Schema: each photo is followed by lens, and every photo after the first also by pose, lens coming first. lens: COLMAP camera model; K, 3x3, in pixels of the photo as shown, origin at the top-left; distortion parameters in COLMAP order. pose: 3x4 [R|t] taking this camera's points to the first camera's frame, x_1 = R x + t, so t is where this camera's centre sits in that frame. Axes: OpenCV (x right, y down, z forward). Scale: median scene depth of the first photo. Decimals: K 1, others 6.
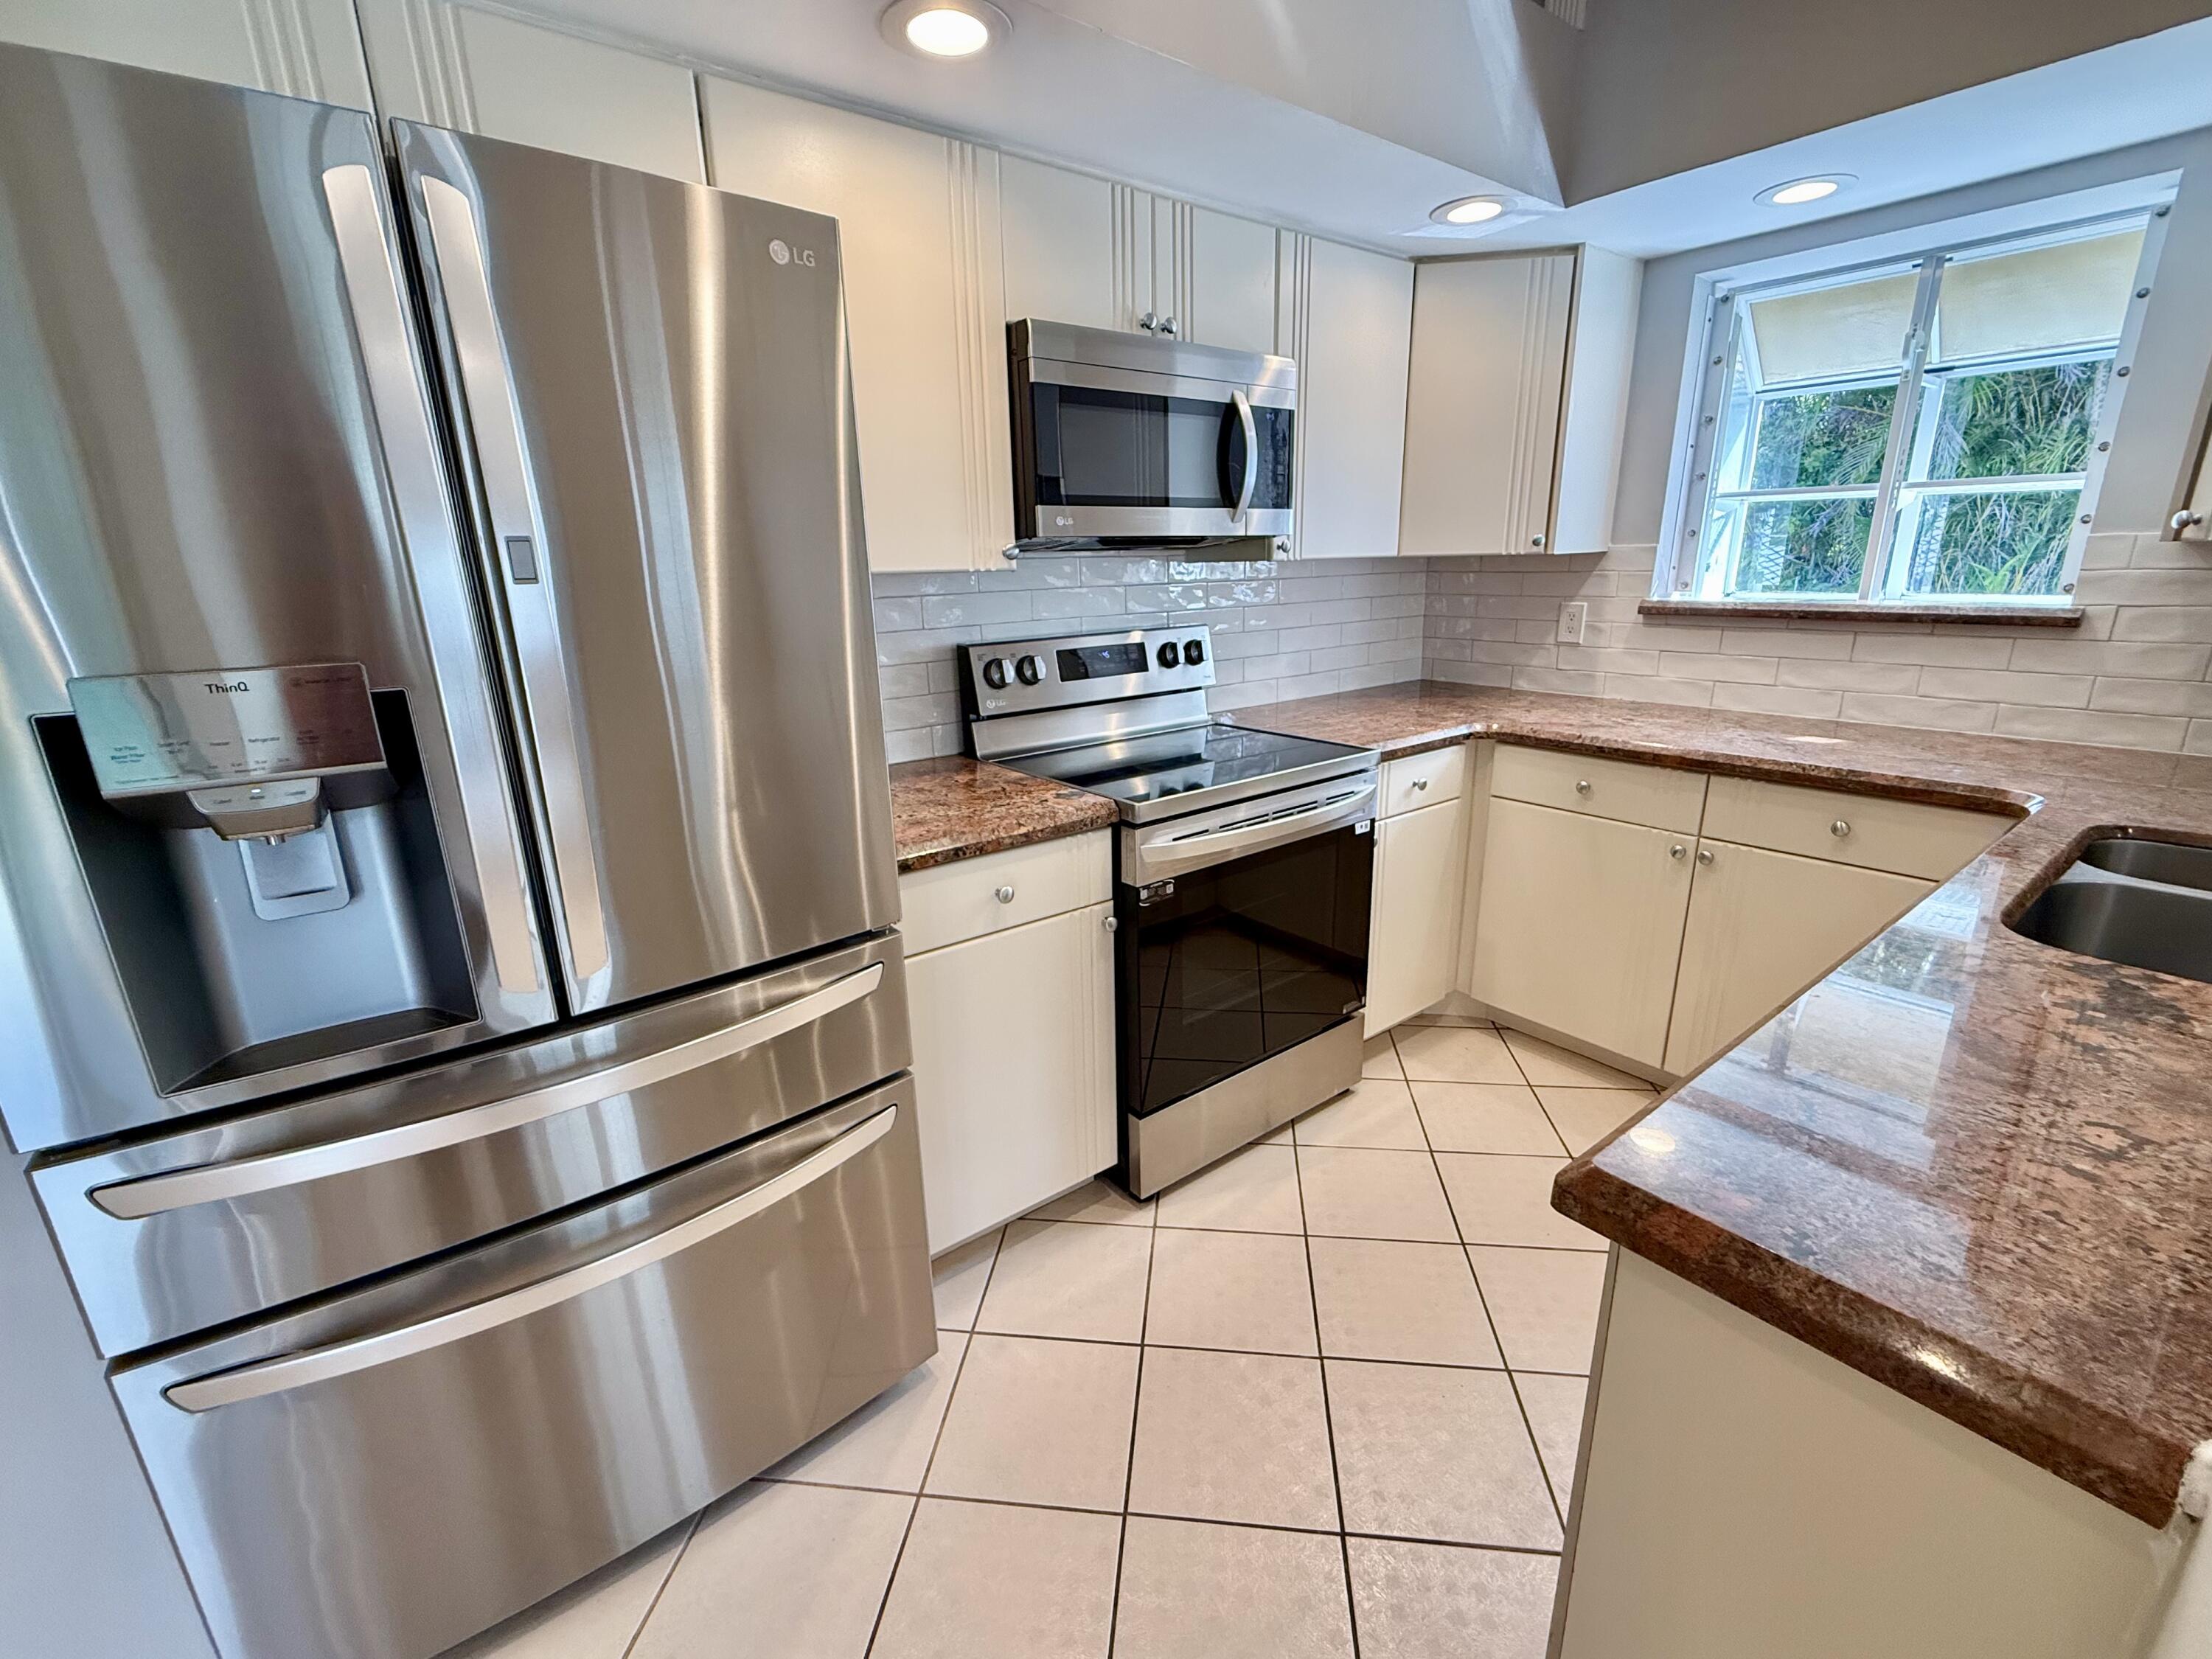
lens RADIAL K [[943.2, 0, 1104.8], [0, 943.2, 831.9], [0, 0, 1]] dist [-0.000053, 0.000001]
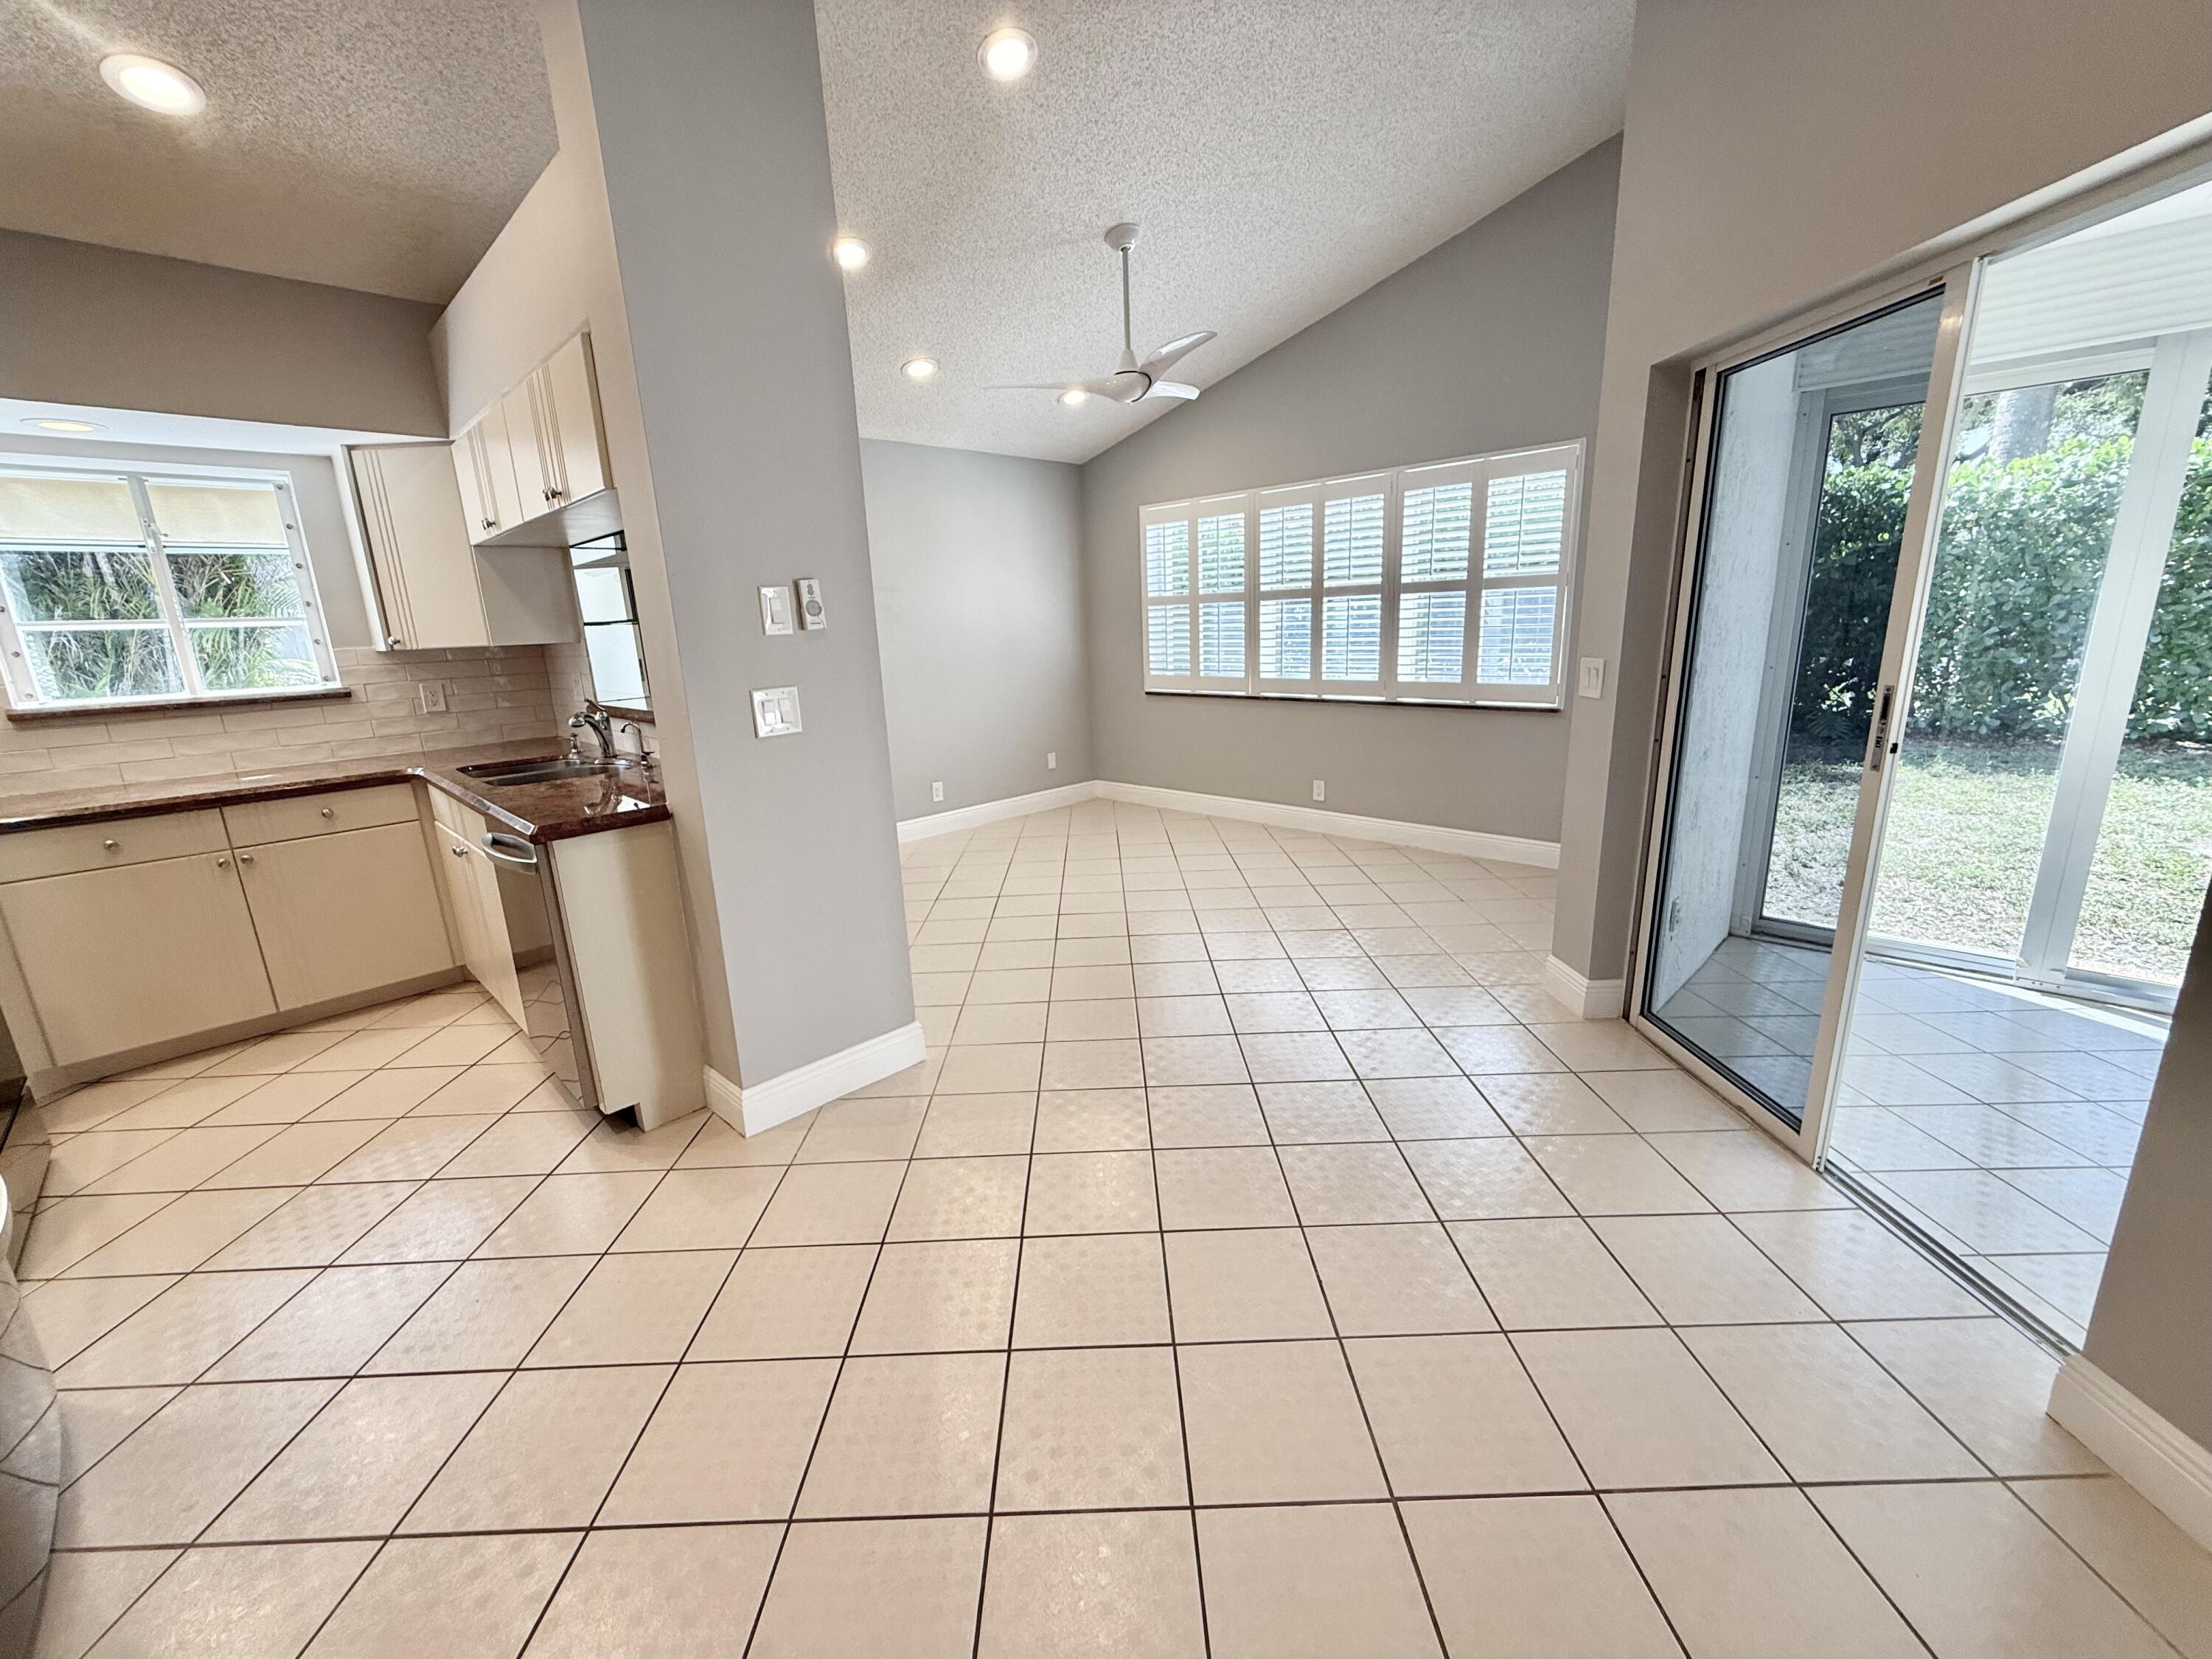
lens RADIAL K [[881.2, 0, 1099.7], [0, 881.2, 831.0], [0, 0, 1]] dist [-0.000928, 0.000047]
pose [[-0.126013, -0.206880, 0.970217, -0.871259], [0.321054, 0.916874, 0.237204, 0.087715], [-0.938640, 0.341383, -0.049118, -0.217864]]
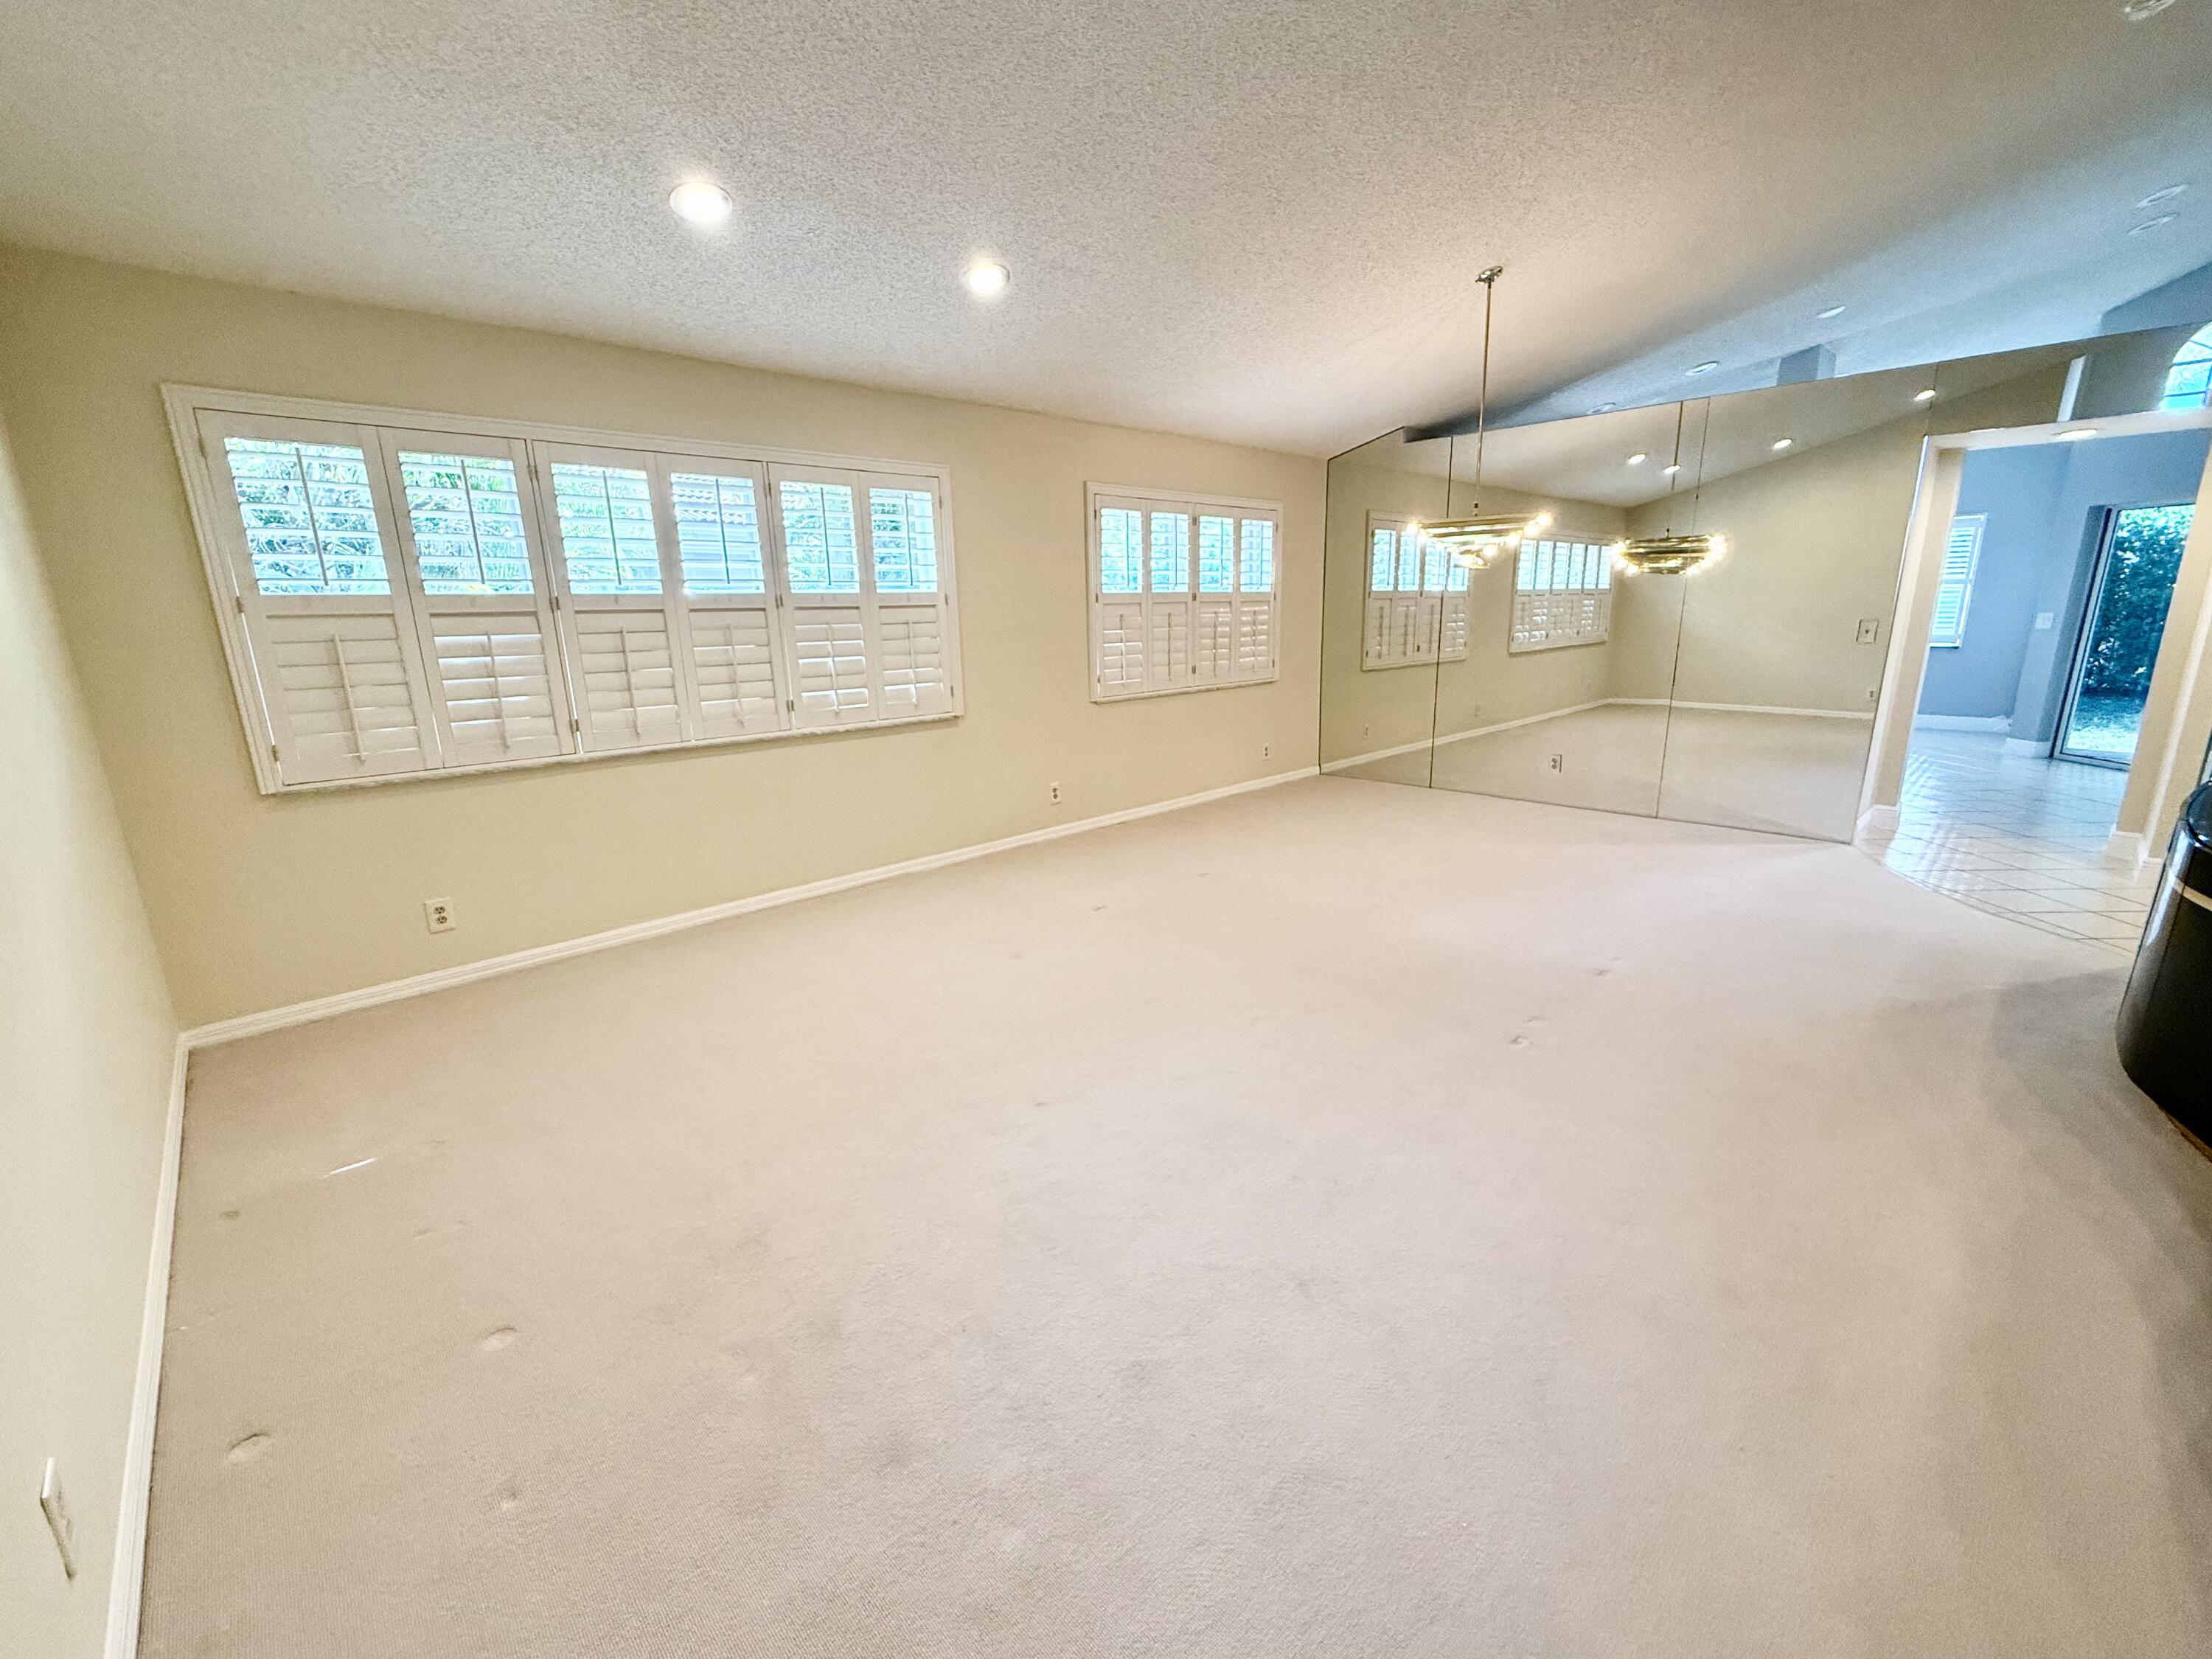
lens RADIAL K [[910.8, 0, 1106.0], [0, 910.8, 829.5], [0, 0, 1]] dist [-0.002349, -0.000451]
pose [[-0.098087, -0.210671, 0.972624, -2.811739], [0.303534, 0.924434, 0.230844, -0.716193], [-0.947759, 0.317867, -0.026729, 2.661599]]
